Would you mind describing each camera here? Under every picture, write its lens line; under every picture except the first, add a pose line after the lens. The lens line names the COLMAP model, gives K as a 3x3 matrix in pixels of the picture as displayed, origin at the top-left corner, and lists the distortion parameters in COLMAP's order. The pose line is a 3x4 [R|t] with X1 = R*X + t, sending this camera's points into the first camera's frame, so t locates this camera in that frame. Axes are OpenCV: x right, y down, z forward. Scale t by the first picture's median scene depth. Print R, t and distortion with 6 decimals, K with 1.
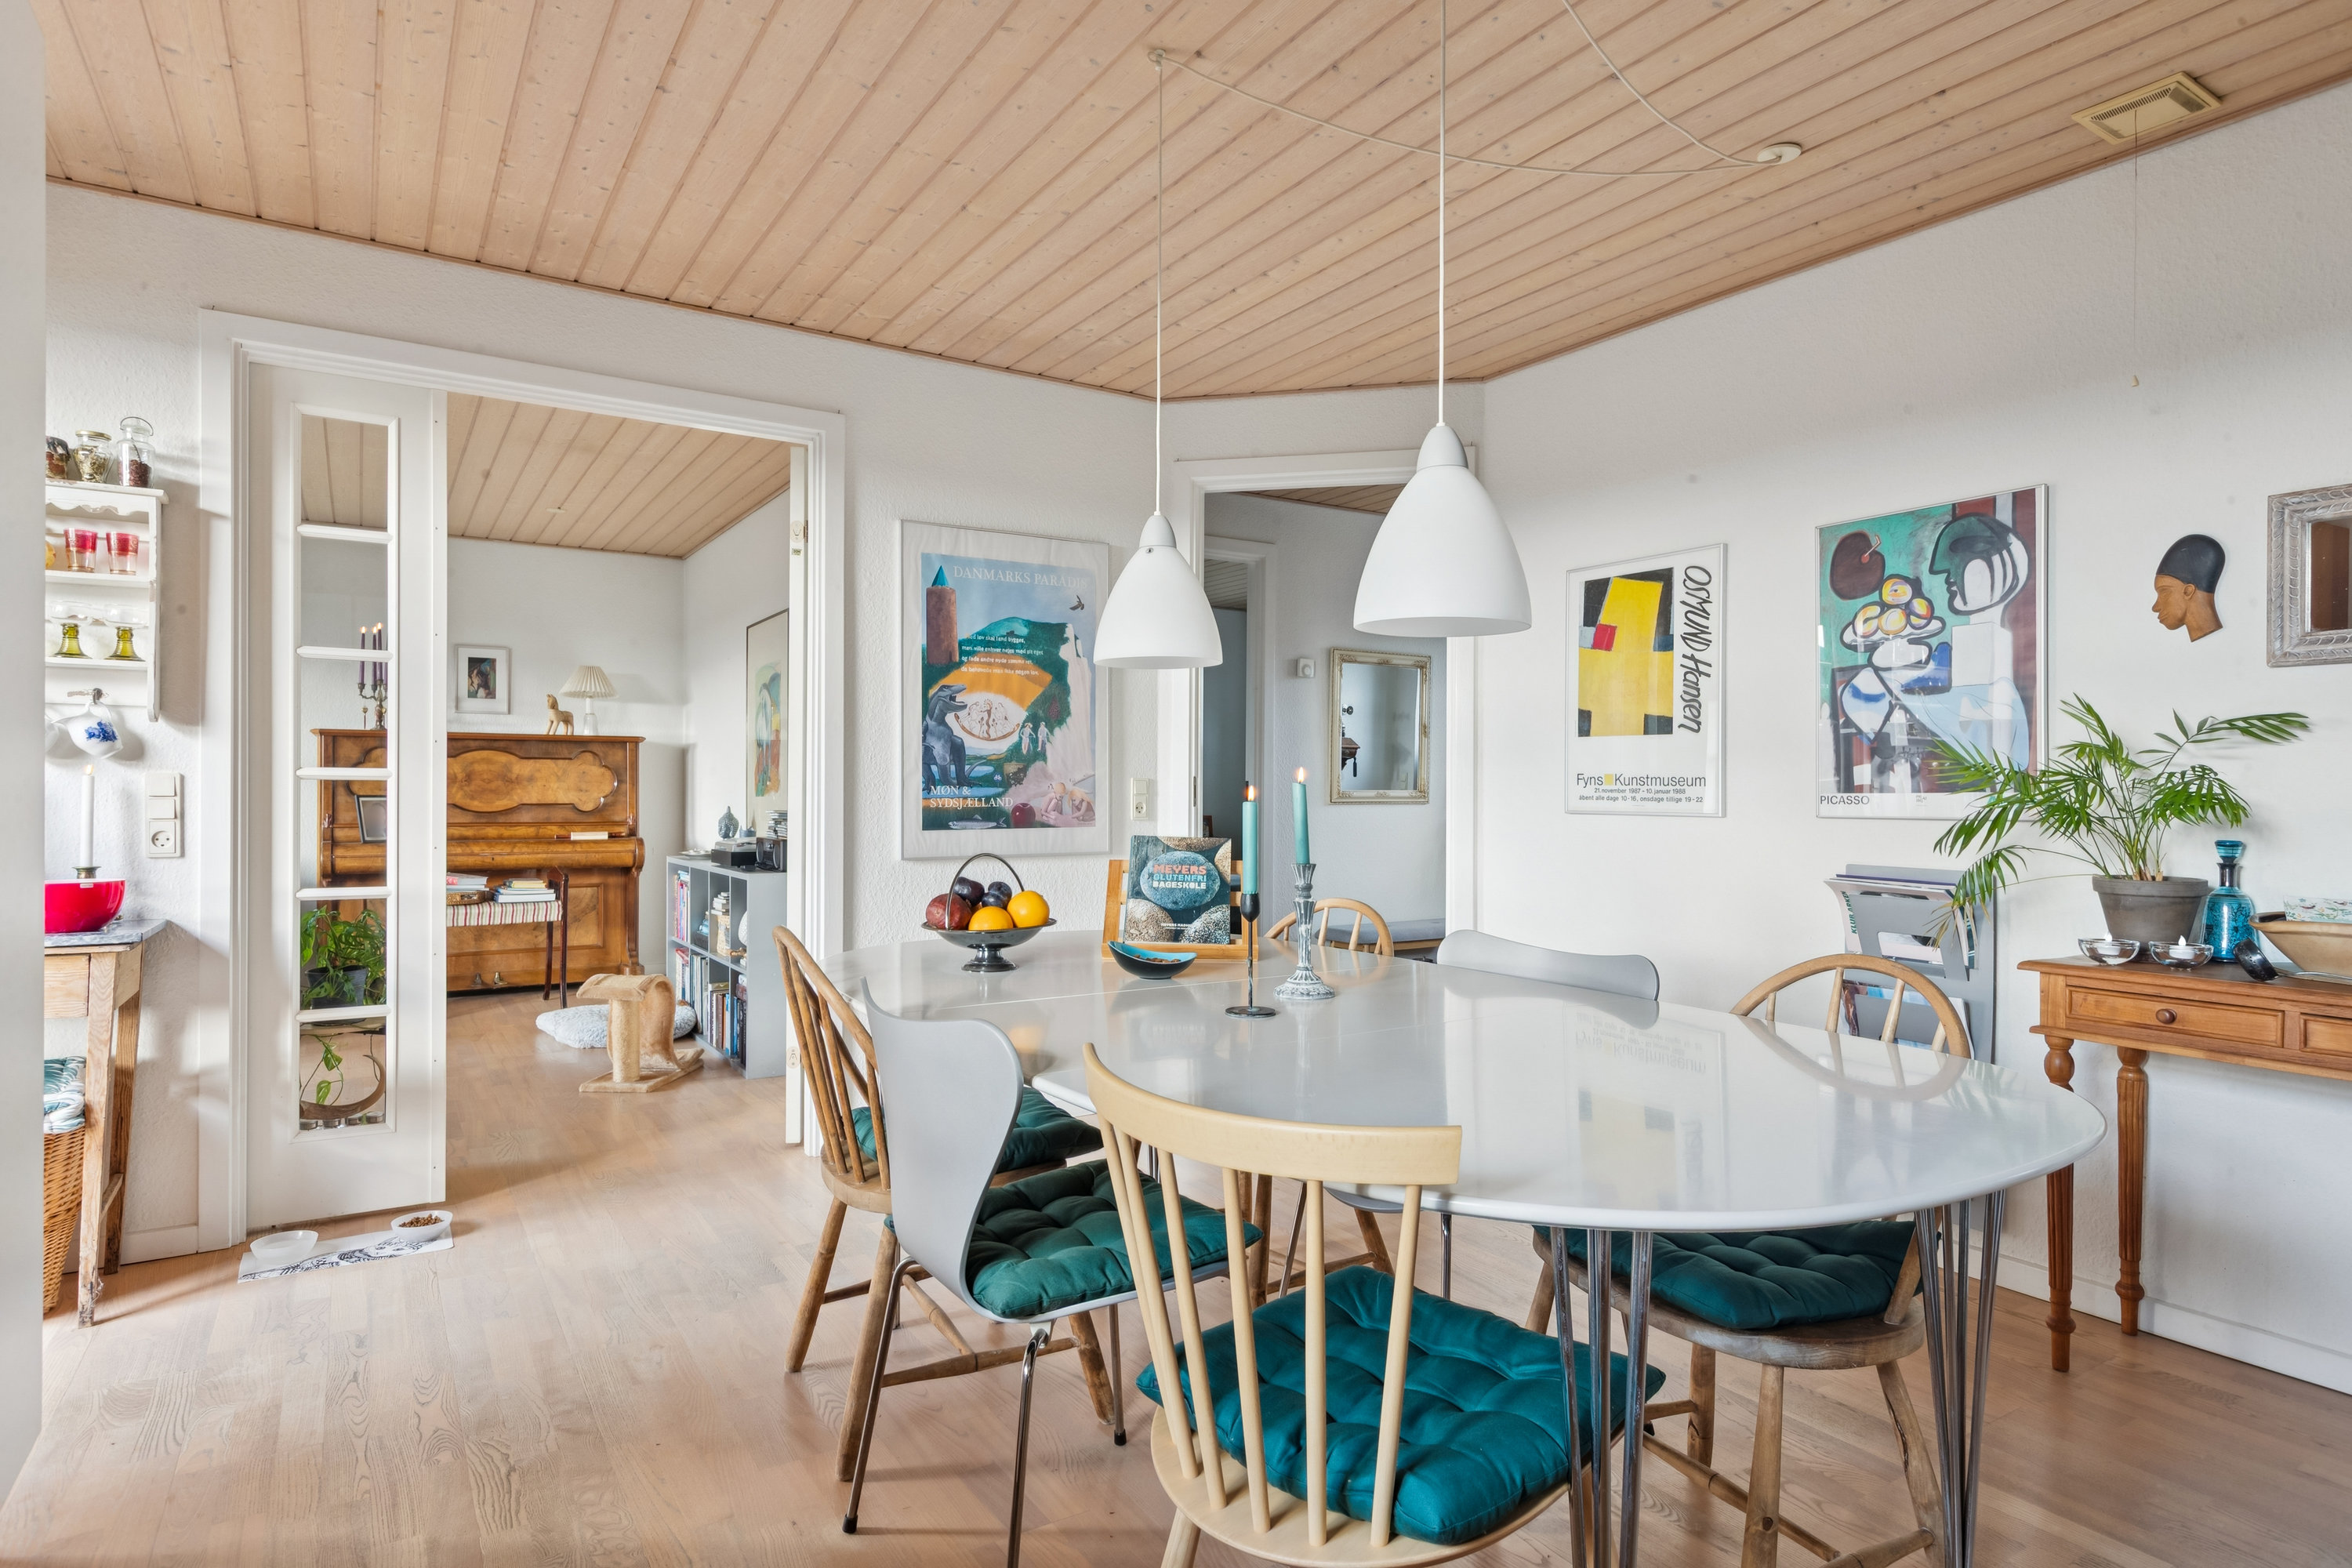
lens RADIAL K [[1314.5, 0, 1167.3], [0, 1314.5, 783.7], [0, 0, 1]] dist [0.018335, 0.000385]
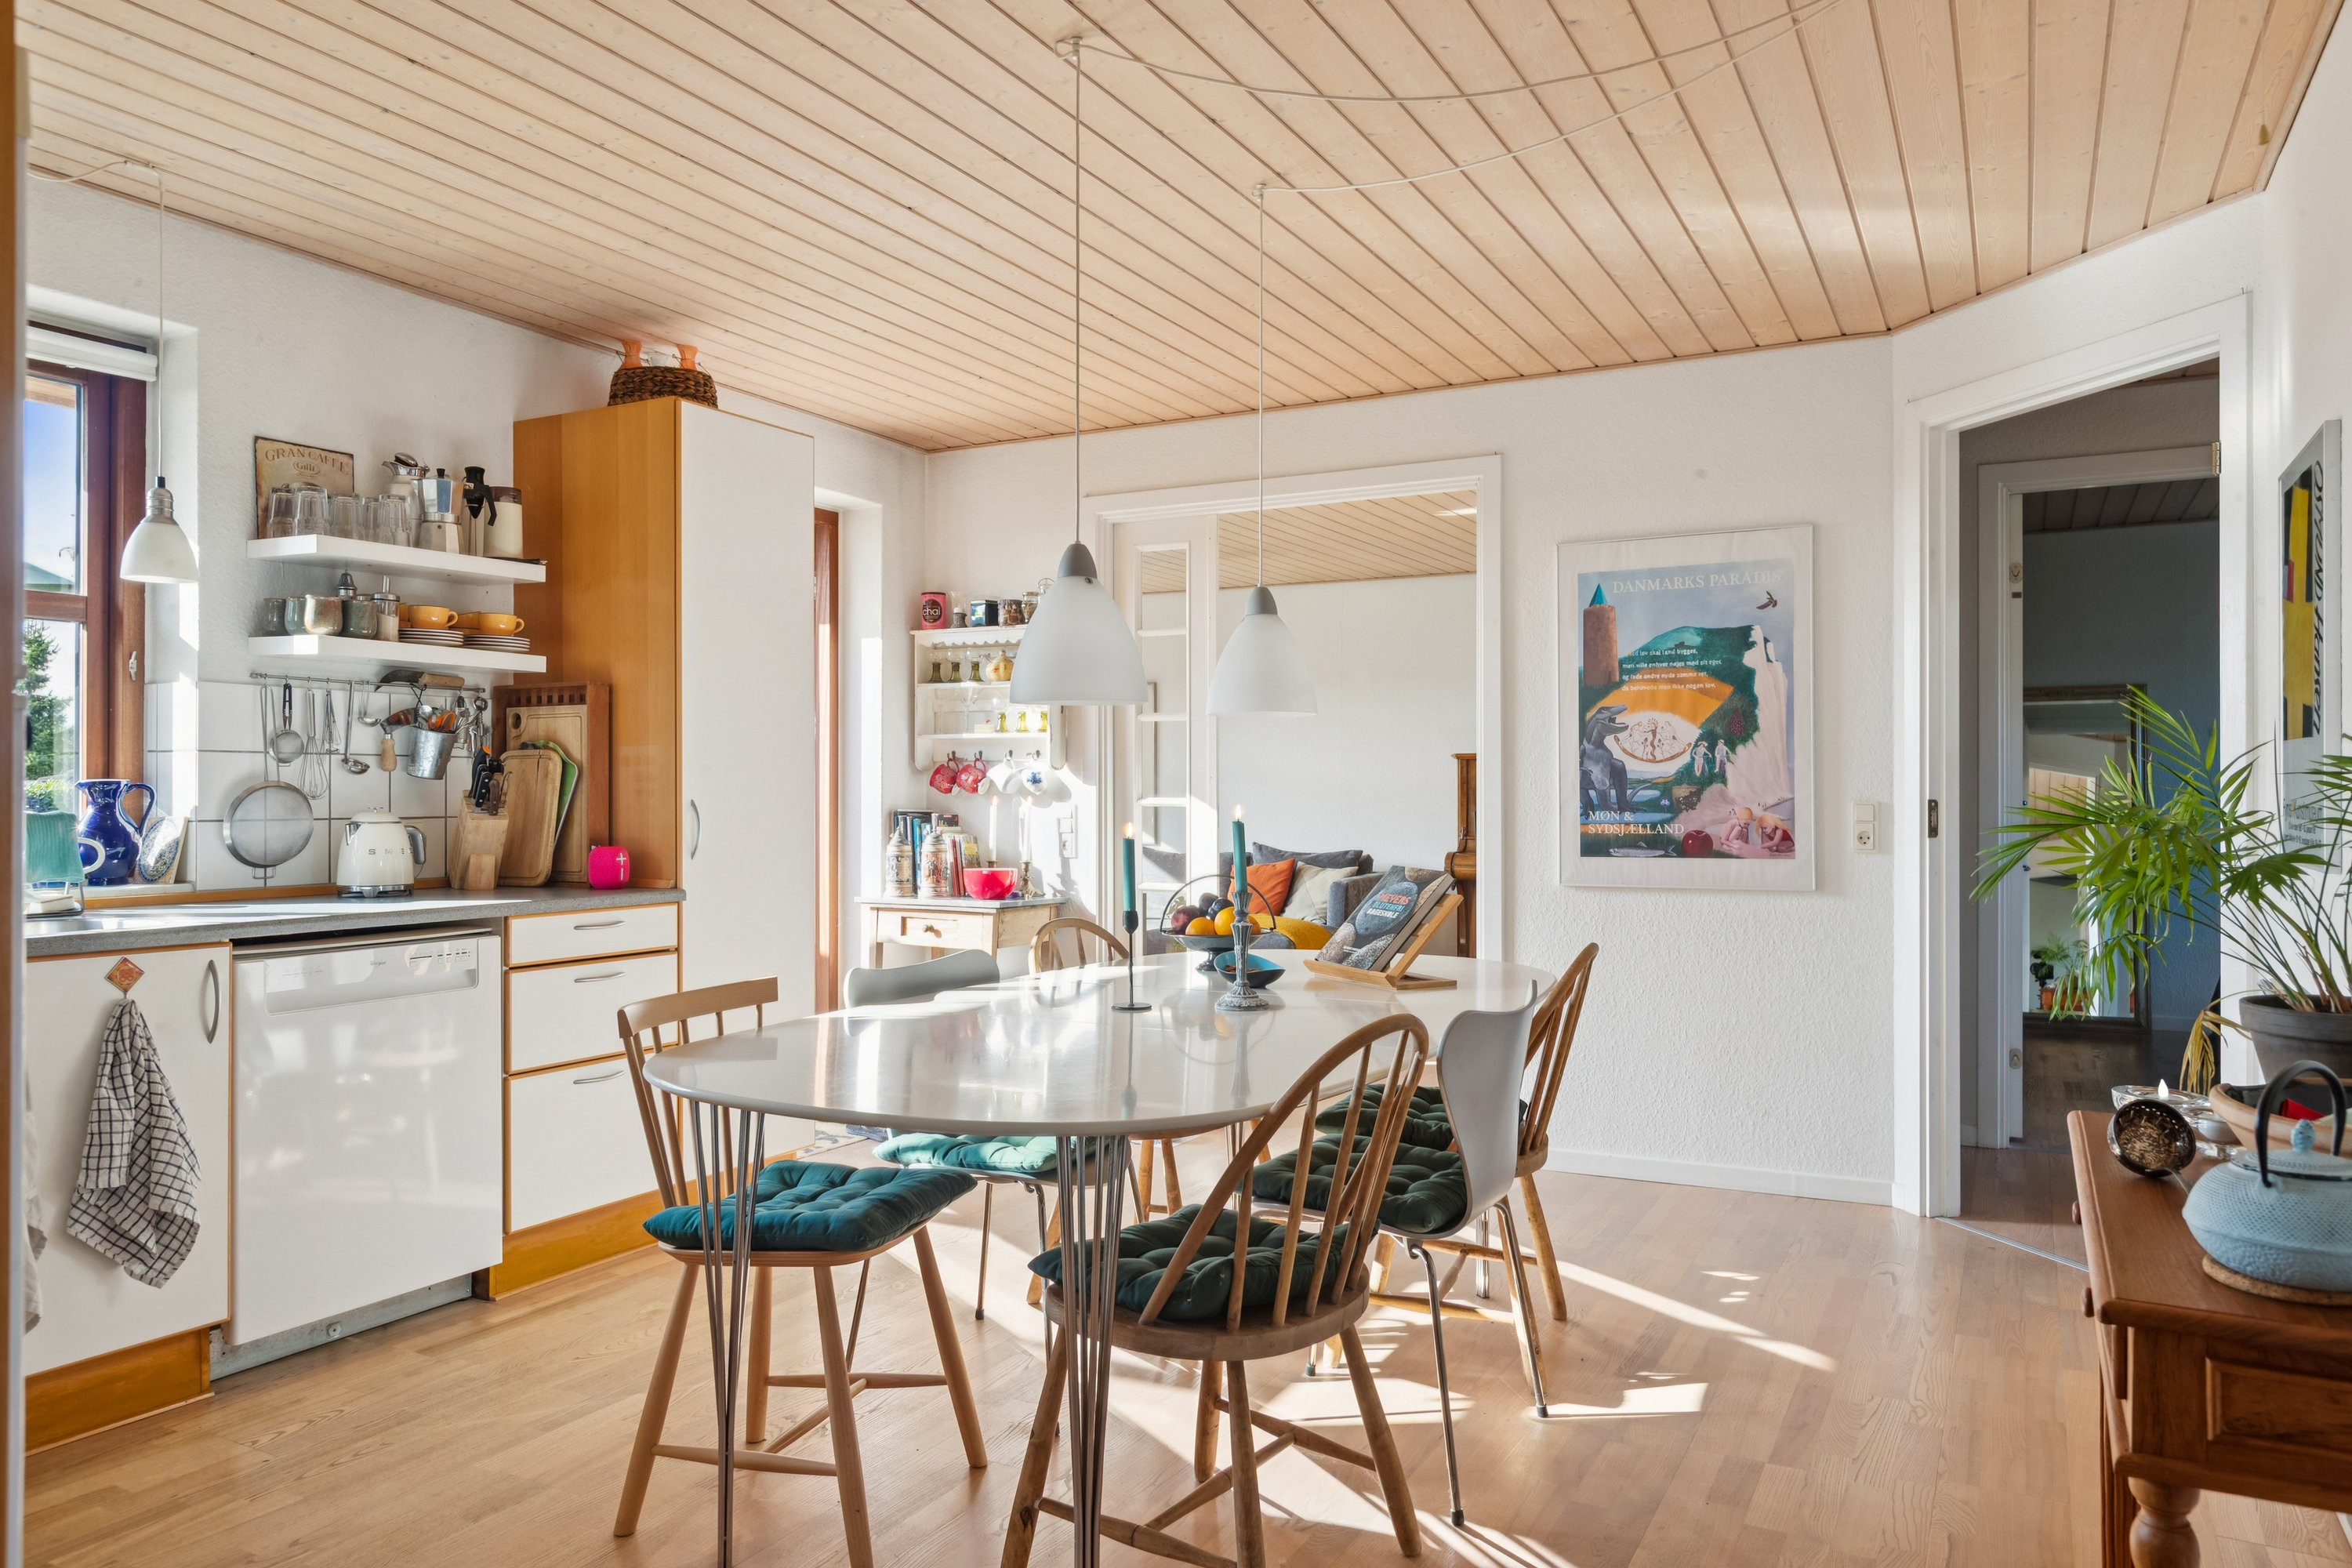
lens RADIAL K [[1565.4, 0, 1167.4], [0, 1565.4, 788.2], [0, 0, 1]] dist [-0.000982, -0.001506]
pose [[0.491421, -0.005871, -0.870902, 0.661358], [0.009676, 0.999952, -0.001282, -0.016575], [0.870868, -0.007797, 0.491454, 0.154168]]
